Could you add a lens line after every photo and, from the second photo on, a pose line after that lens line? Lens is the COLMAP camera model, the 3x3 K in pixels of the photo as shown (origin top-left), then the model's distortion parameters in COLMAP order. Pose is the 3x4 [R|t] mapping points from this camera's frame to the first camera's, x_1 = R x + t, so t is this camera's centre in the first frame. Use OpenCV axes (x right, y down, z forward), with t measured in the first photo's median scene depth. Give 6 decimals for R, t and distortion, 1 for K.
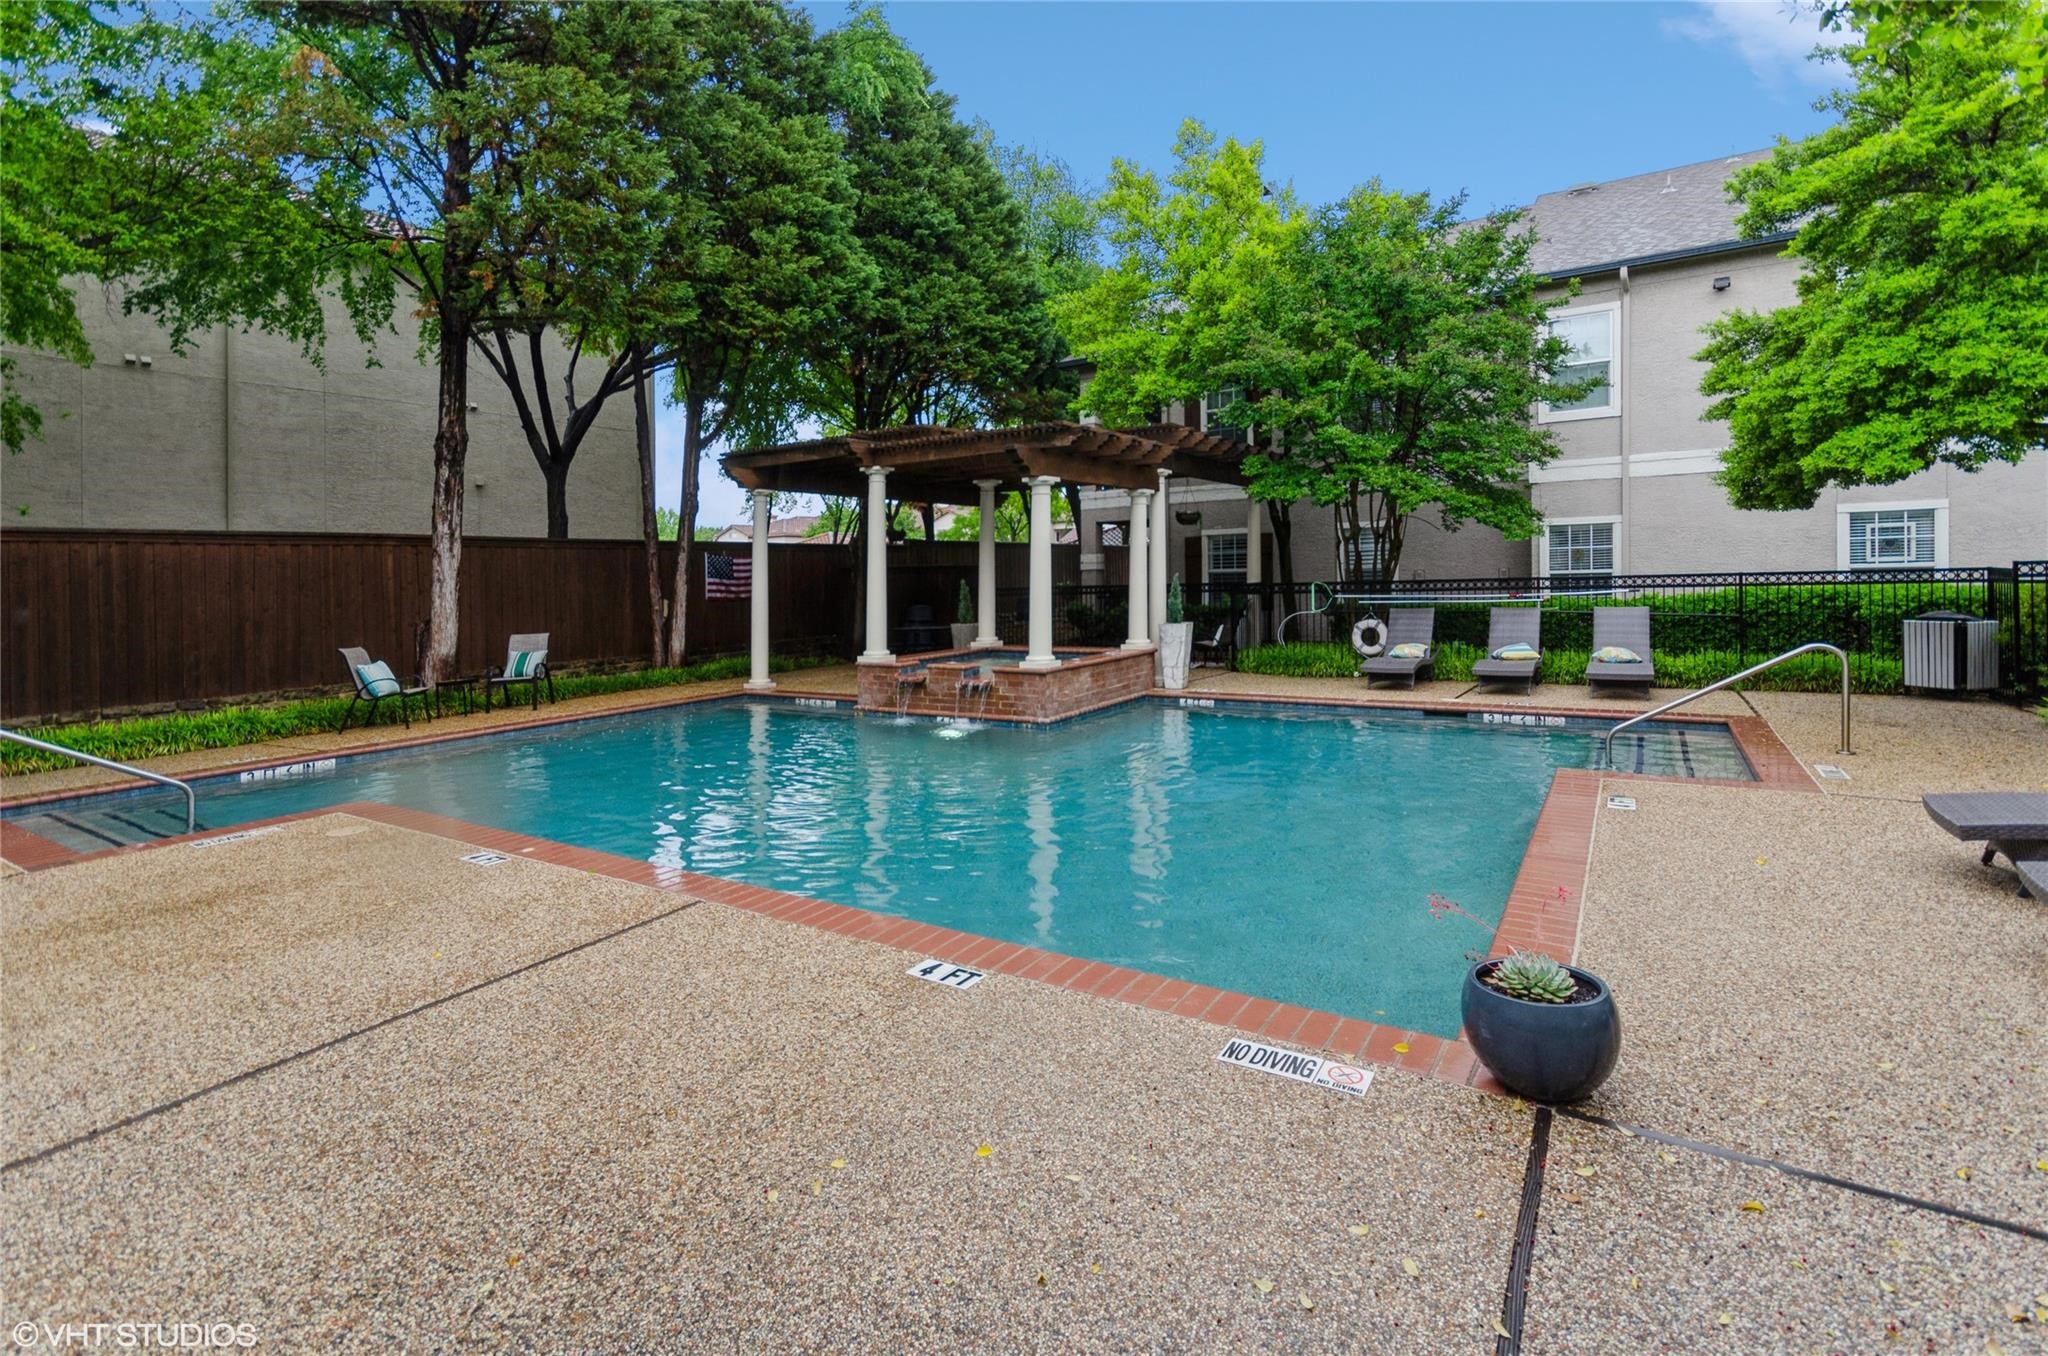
lens RADIAL K [[971.8, 0, 1016.8], [0, 971.8, 569.7], [0, 0, 1]] dist [-0.000880, 0.006138]
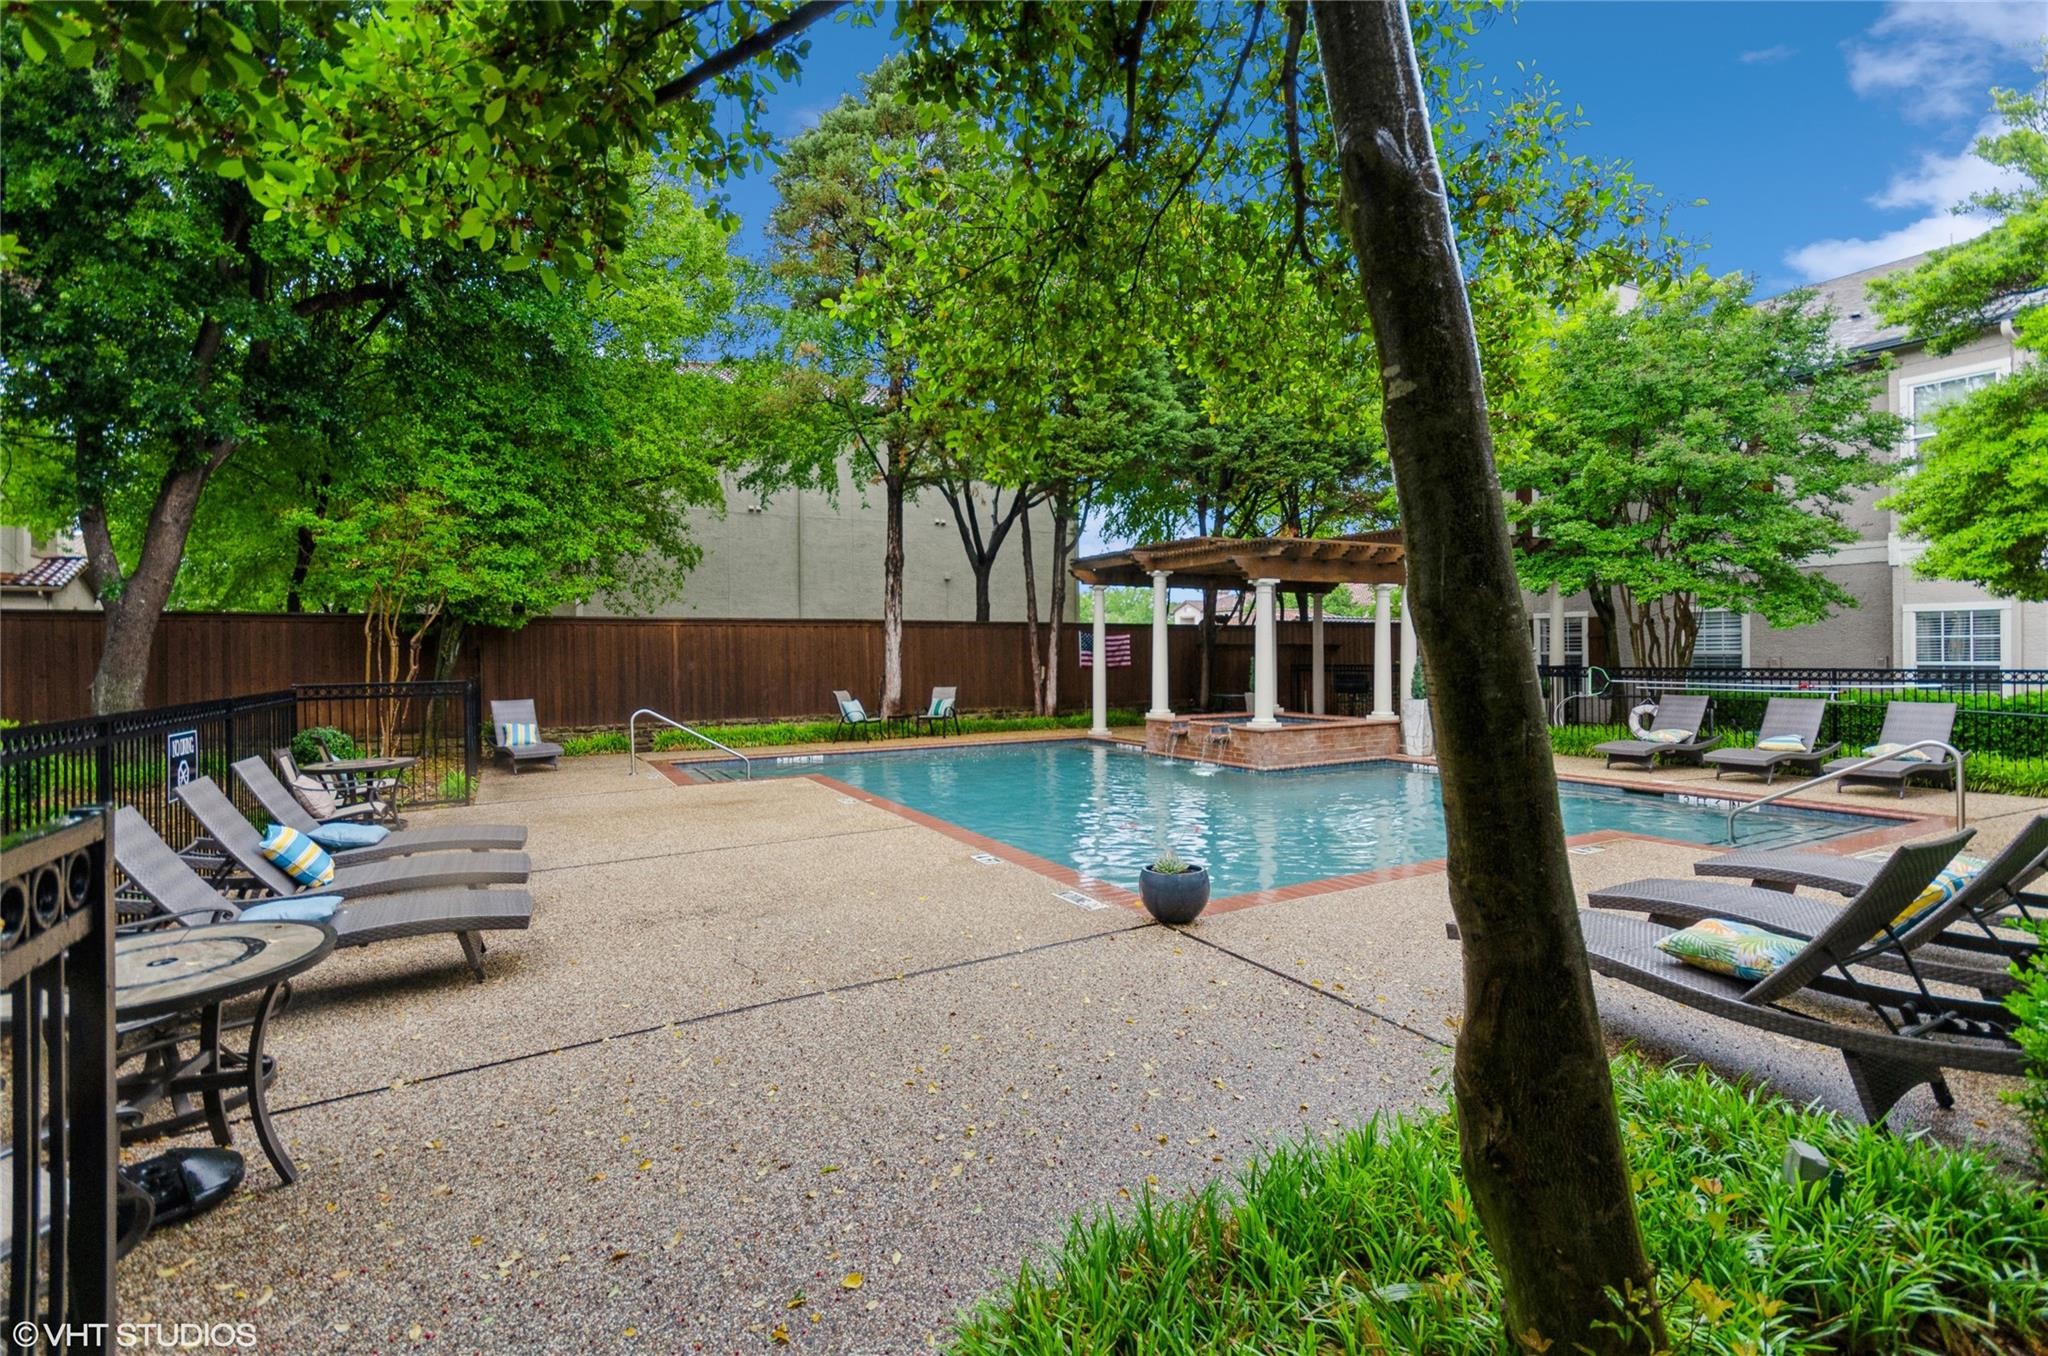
lens RADIAL K [[945.0, 0, 1030.8], [0, 945.0, 670.8], [0, 0, 1]] dist [0.001296, 0.000256]
pose [[0.883977, 0.029879, -0.466575, 0.286705], [-0.014956, 0.999252, 0.035656, -0.011758], [0.467292, -0.024541, 0.883762, -0.208243]]
